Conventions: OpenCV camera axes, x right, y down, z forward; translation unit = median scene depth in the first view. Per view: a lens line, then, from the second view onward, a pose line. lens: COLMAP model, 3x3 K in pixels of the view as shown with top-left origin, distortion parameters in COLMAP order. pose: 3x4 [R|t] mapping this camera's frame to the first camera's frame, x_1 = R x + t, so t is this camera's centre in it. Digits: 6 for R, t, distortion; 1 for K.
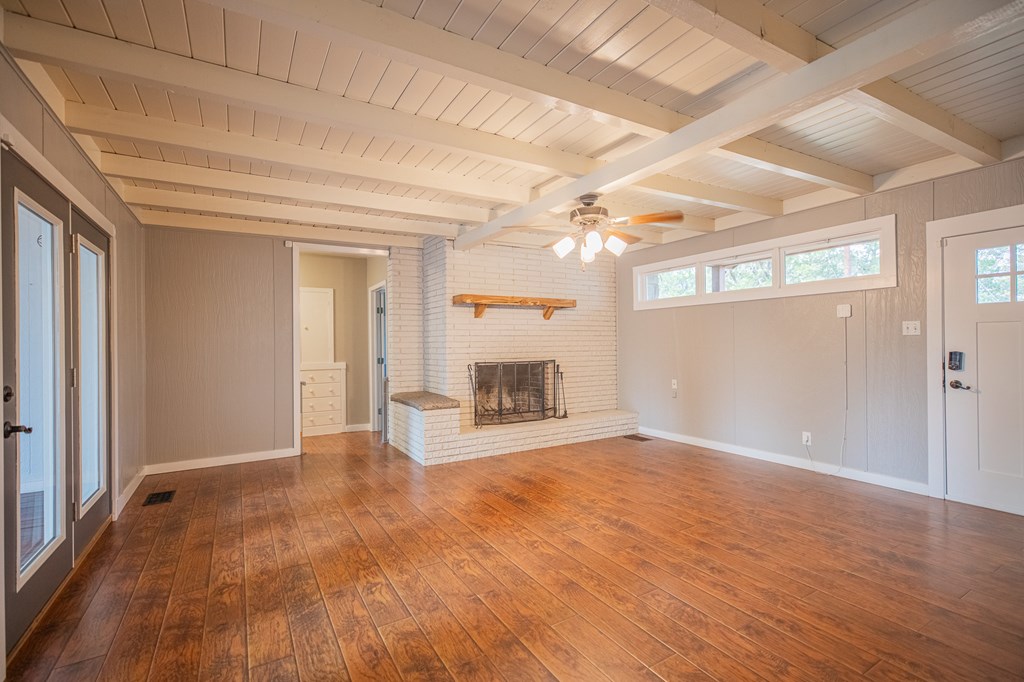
lens RADIAL K [[461.4, 0, 513.3], [0, 461.4, 346.1], [0, 0, 1]] dist [0.007041, -0.000477]
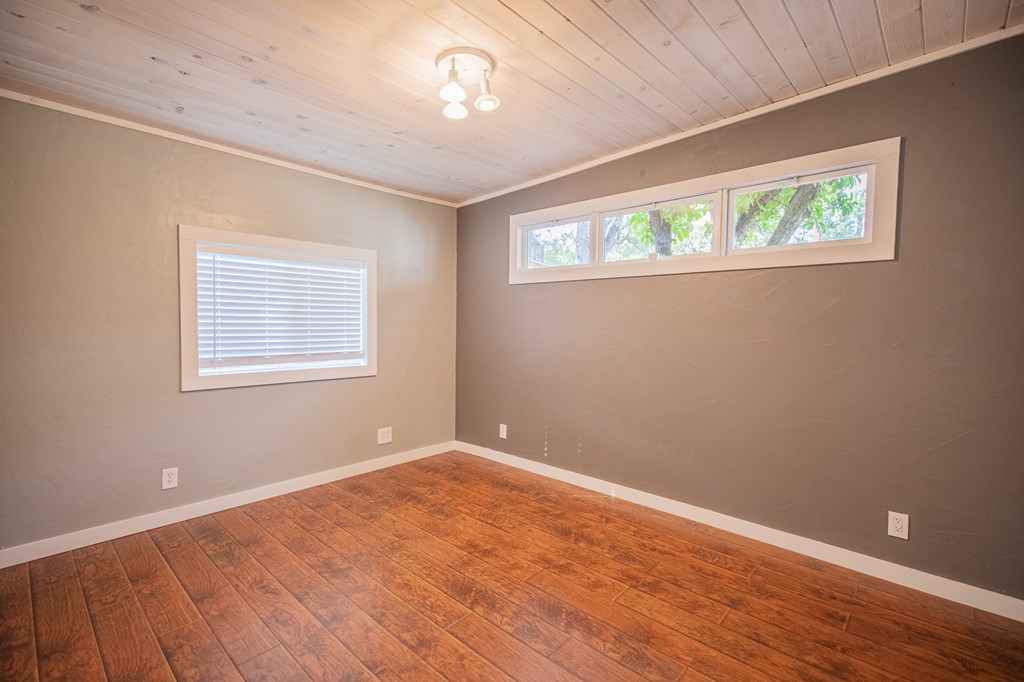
lens RADIAL K [[461.4, 0, 509.1], [0, 461.4, 341.2], [0, 0, 1]] dist [0.007041, -0.000477]
pose [[-0.961677, 0.019634, -0.273480, 0.279444], [0.009855, 0.999263, 0.037086, -0.016326], [0.274006, 0.032969, -0.961163, 2.006605]]
